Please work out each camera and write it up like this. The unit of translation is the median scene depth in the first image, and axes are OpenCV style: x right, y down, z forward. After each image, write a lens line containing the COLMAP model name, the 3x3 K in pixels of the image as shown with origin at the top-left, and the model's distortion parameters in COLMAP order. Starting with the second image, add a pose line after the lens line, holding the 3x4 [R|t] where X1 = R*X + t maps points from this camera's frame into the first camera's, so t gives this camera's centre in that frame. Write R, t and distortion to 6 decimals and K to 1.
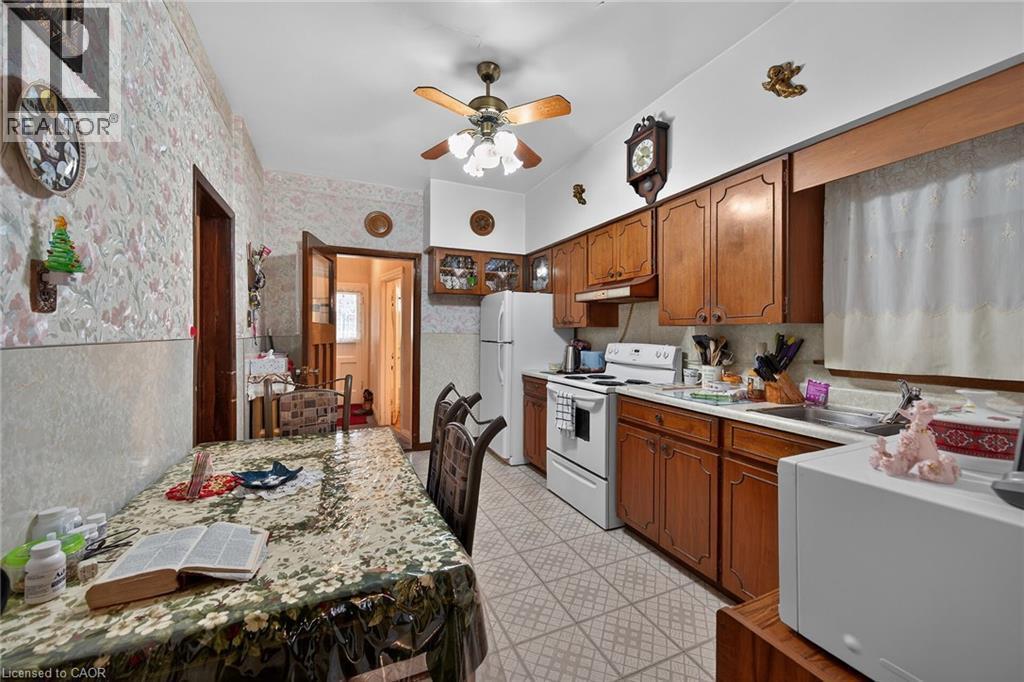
lens RADIAL K [[399.4, 0, 519.2], [0, 399.4, 338.3], [0, 0, 1]] dist [0.002730, -0.001085]
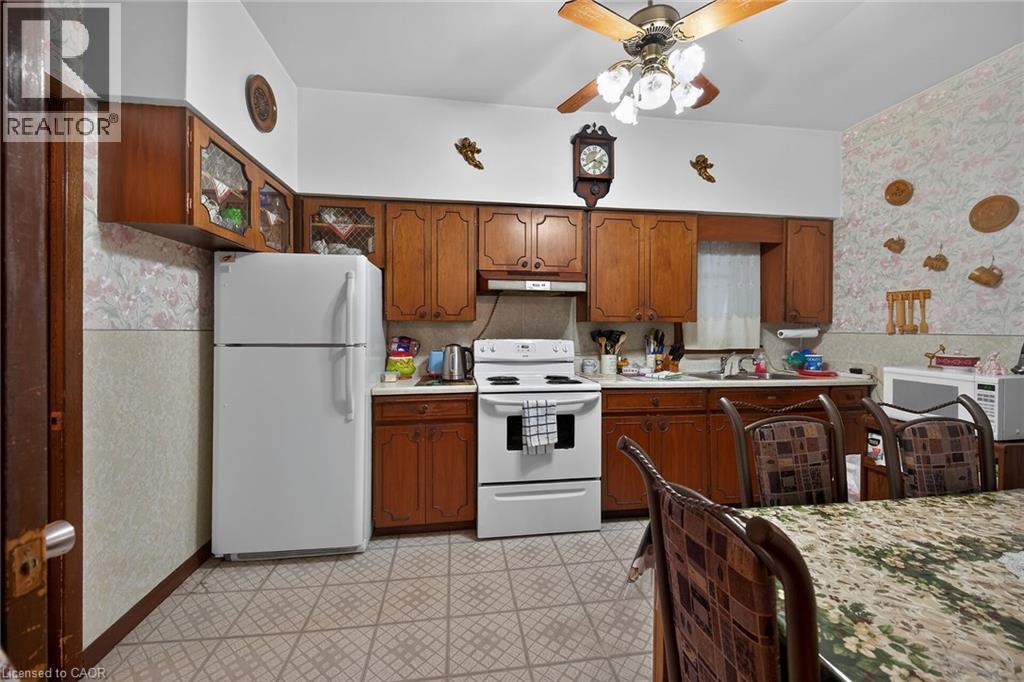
lens RADIAL K [[399.4, 0, 515.5], [0, 399.4, 331.5], [0, 0, 1]] dist [0.002730, -0.001085]
pose [[0.293236, -0.010761, 0.955980, -0.704454], [0.012013, 0.999899, 0.007570, -0.014228], [-0.955965, 0.009264, 0.293336, 0.830372]]
